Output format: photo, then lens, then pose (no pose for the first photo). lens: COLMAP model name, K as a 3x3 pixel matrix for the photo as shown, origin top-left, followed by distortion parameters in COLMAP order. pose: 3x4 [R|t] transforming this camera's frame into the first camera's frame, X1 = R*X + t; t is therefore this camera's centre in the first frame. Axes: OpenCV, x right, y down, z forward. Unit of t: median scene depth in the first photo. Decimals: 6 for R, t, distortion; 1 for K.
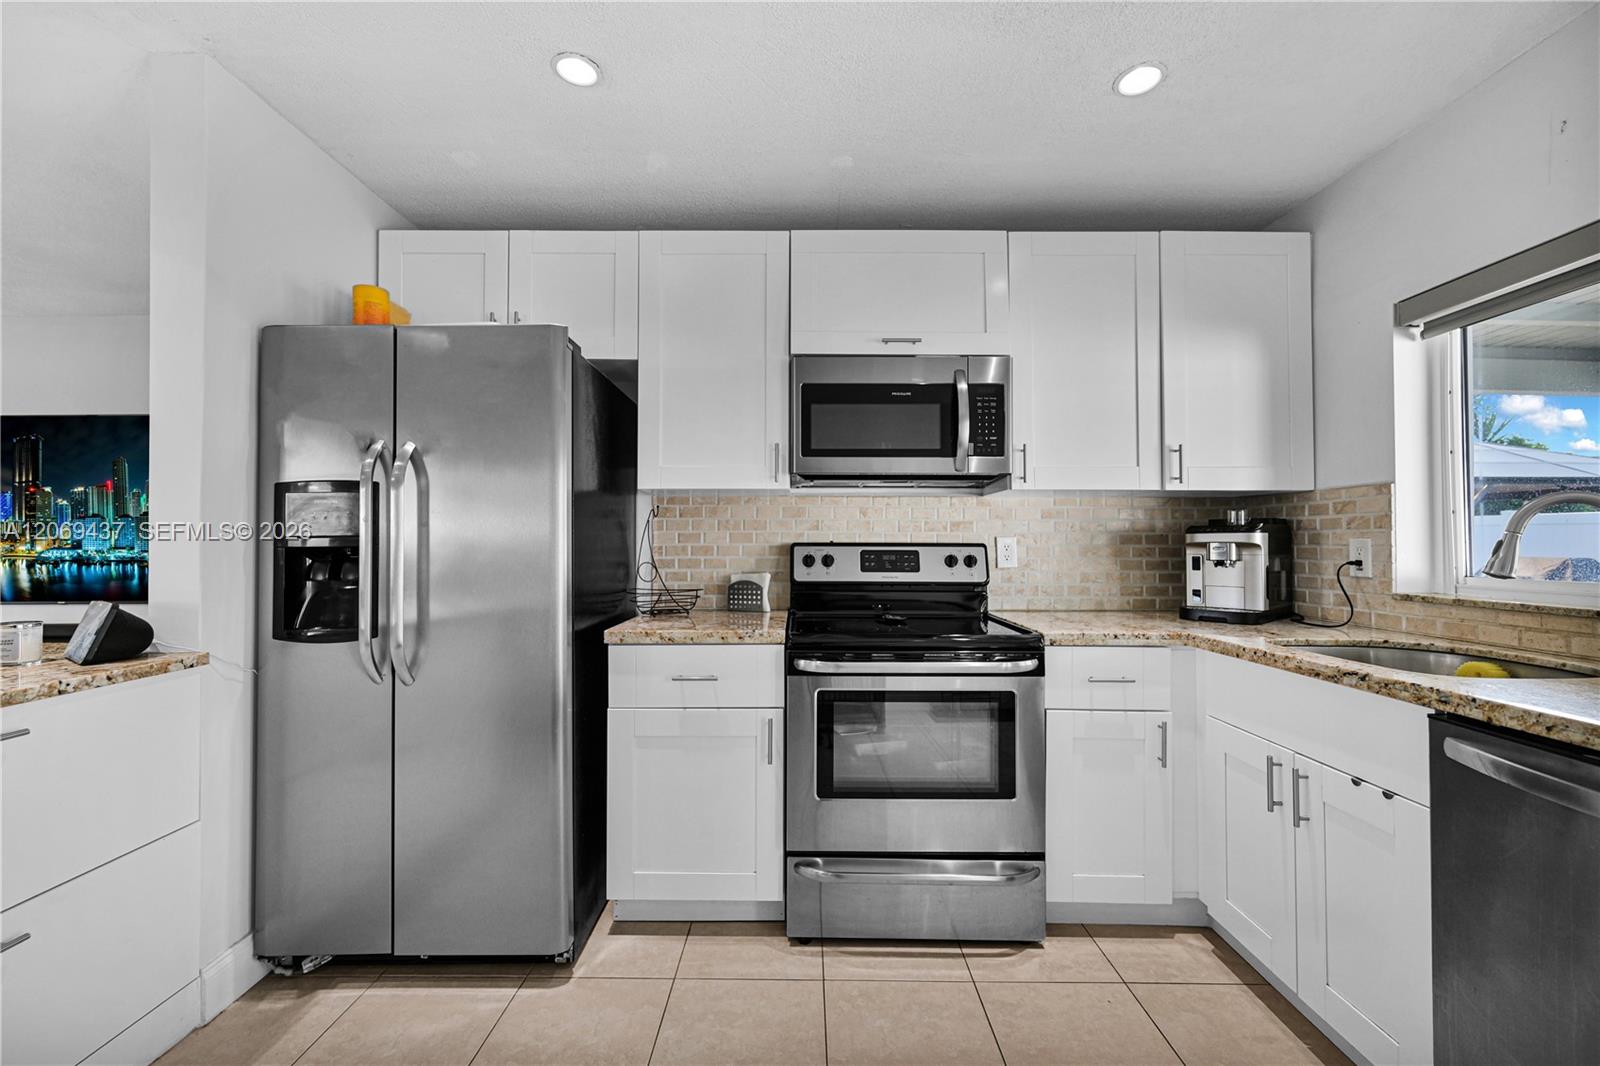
lens RADIAL K [[646.1, 0, 796.9], [0, 646.1, 534.5], [0, 0, 1]] dist [0.001544, -0.001202]
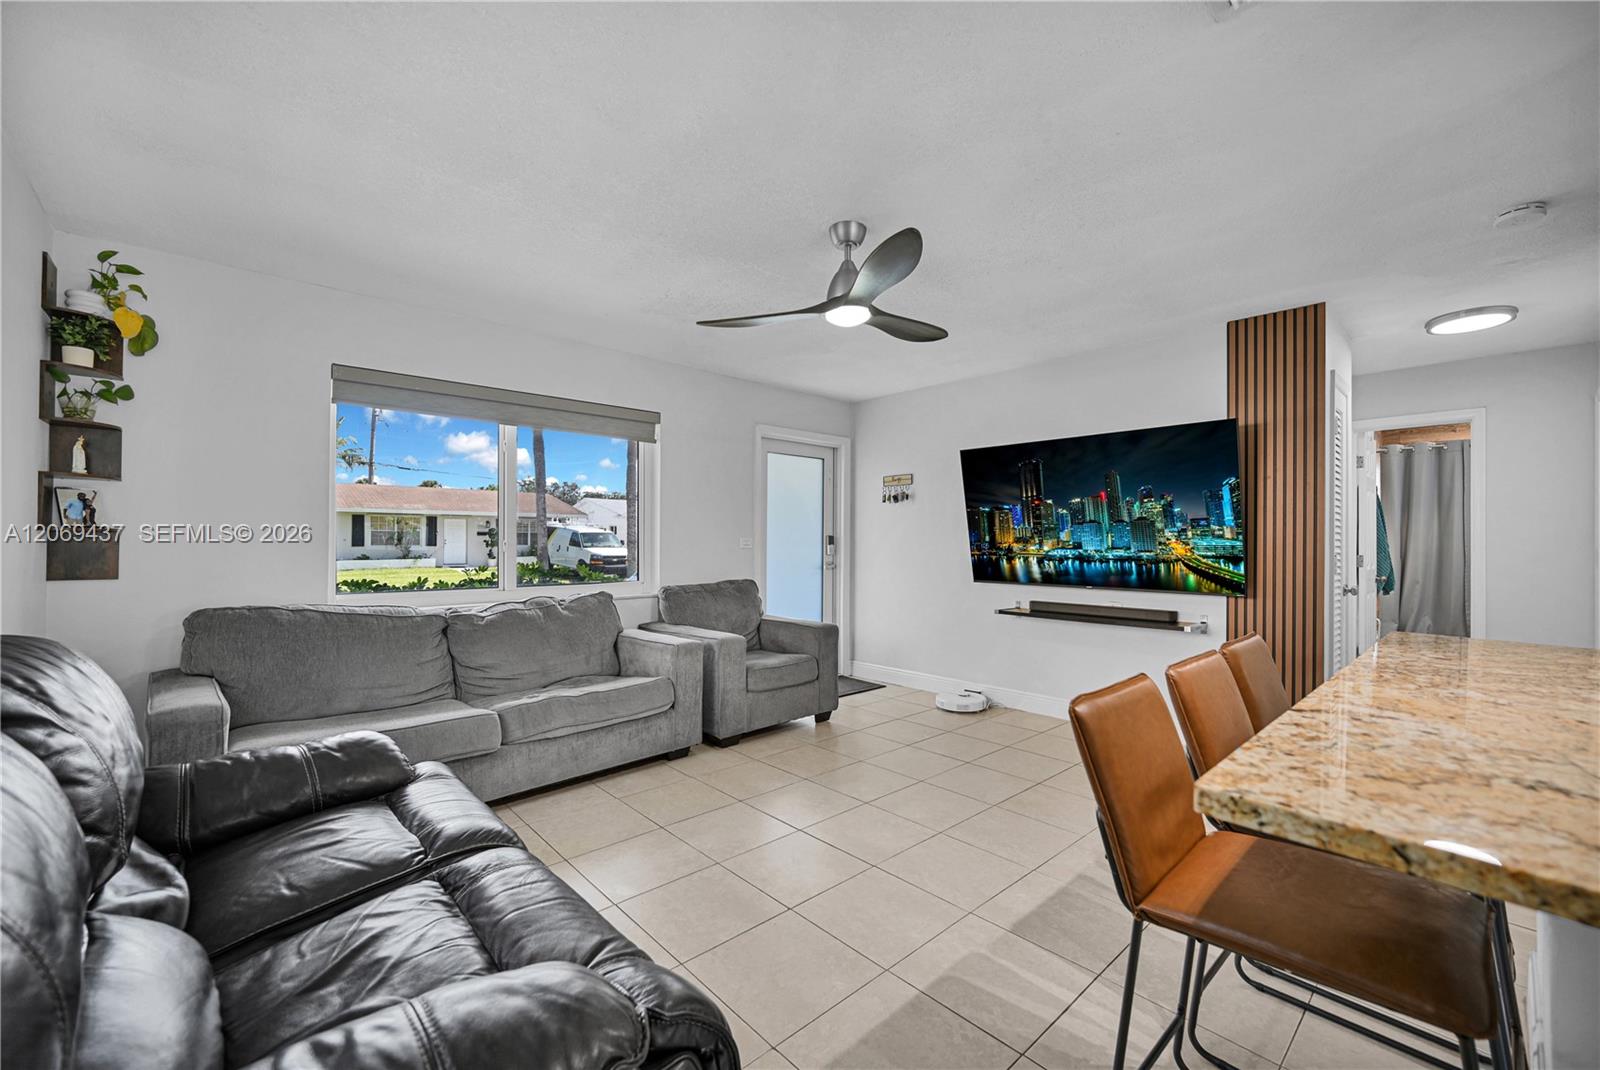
lens RADIAL K [[646.1, 0, 784.0], [0, 646.1, 532.2], [0, 0, 1]] dist [0.001544, -0.001202]
pose [[0.675915, -0.001080, -0.736979, -0.974574], [-0.001473, 0.999995, -0.002817, -0.005596], [0.736978, 0.002990, 0.675910, -0.371030]]
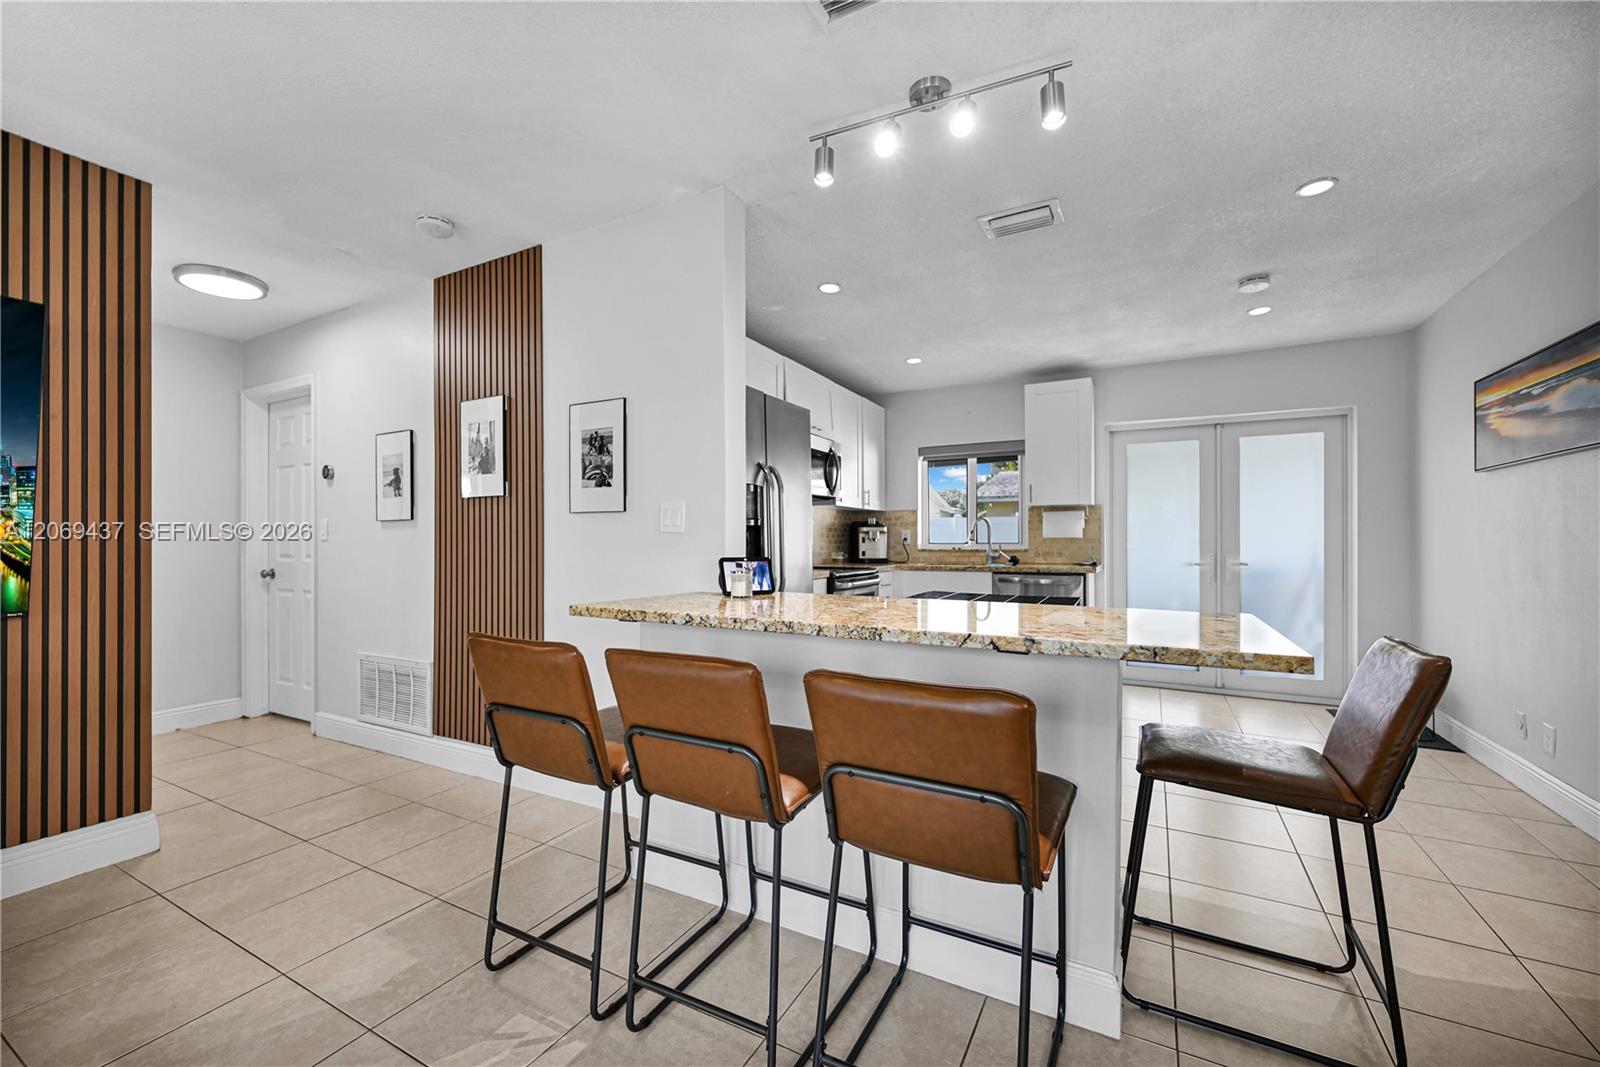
lens RADIAL K [[646.1, 0, 797.9], [0, 646.1, 538.7], [0, 0, 1]] dist [0.001544, -0.001202]
pose [[0.456269, -0.002580, 0.889838, -1.735883], [-0.006871, 0.999956, 0.006422, 0.028787], [-0.889815, -0.009044, 0.456231, 0.159918]]
